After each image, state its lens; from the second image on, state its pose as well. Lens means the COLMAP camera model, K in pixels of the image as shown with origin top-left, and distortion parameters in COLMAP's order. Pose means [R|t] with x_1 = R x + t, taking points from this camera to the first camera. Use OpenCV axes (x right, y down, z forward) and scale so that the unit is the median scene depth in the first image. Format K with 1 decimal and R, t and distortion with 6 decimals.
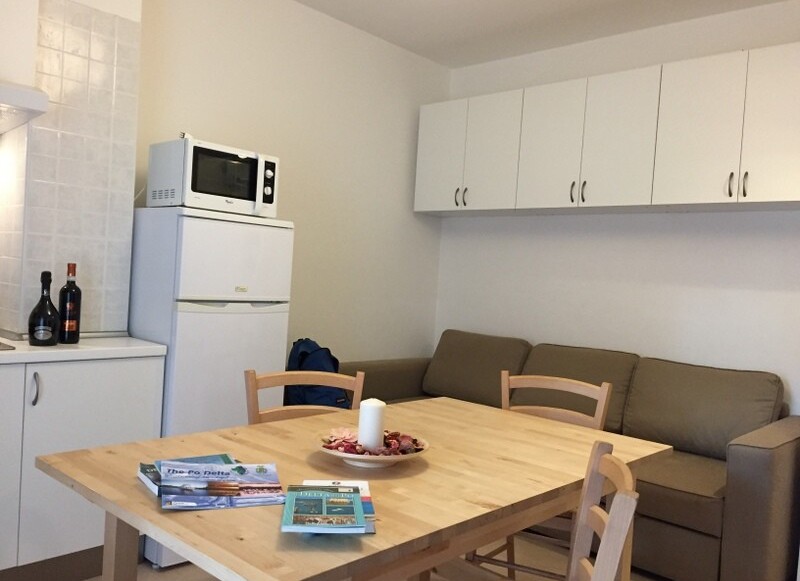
lens RADIAL K [[676.9, 0, 397.9], [0, 676.9, 293.8], [0, 0, 1]] dist [0.096217, -0.134334]
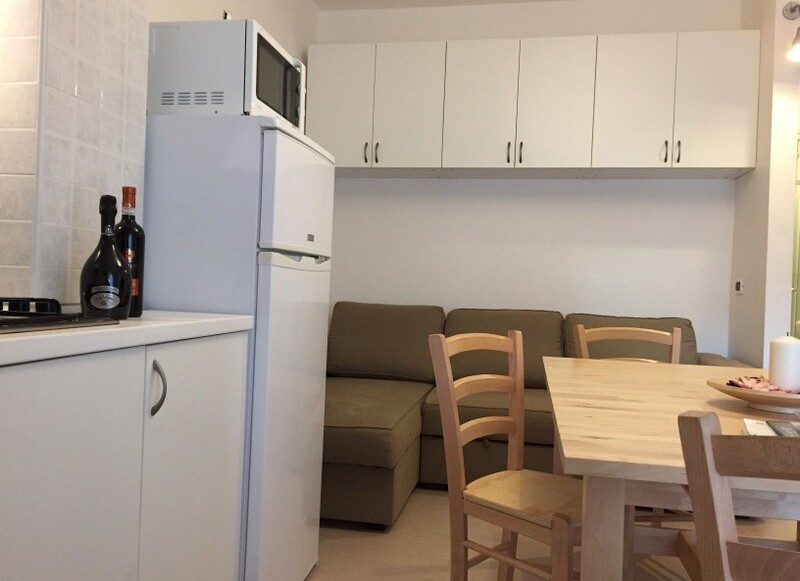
lens RADIAL K [[676.9, 0, 397.9], [0, 676.9, 293.8], [0, 0, 1]] dist [0.096217, -0.134334]
pose [[0.848389, -0.035325, 0.528193, -0.558906], [0.028366, 0.999371, 0.021276, 0.042575], [-0.528613, -0.003067, 0.848858, 0.322465]]
